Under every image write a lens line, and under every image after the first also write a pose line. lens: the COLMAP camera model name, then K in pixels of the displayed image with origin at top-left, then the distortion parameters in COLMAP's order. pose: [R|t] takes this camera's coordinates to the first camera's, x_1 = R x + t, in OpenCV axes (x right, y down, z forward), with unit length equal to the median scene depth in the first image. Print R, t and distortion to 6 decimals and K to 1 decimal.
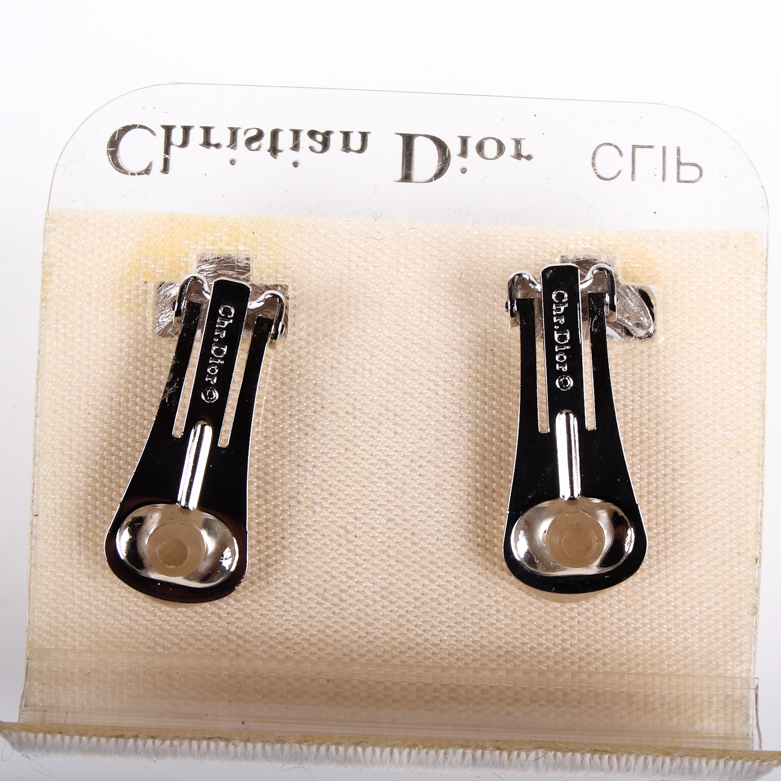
lens RADIAL K [[1460.6, 0, 390.5], [0, 1460.6, 390.5], [0, 0, 1]] dist [-0.076437, -0.090225]
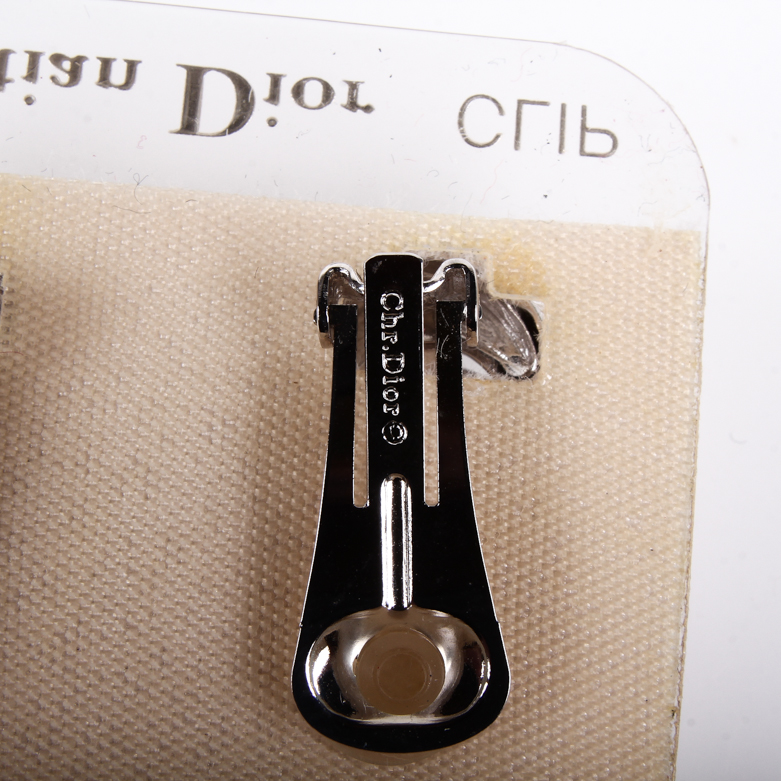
lens RADIAL K [[1460.6, 0, 390.5], [0, 1460.6, 390.5], [0, 0, 1]] dist [-0.076437, -0.090225]
pose [[0.998086, 0.051042, 0.034907, 0.089646], [-0.048630, 0.996584, -0.066749, 0.019137], [-0.038195, 0.064924, 0.997159, 0.322994]]
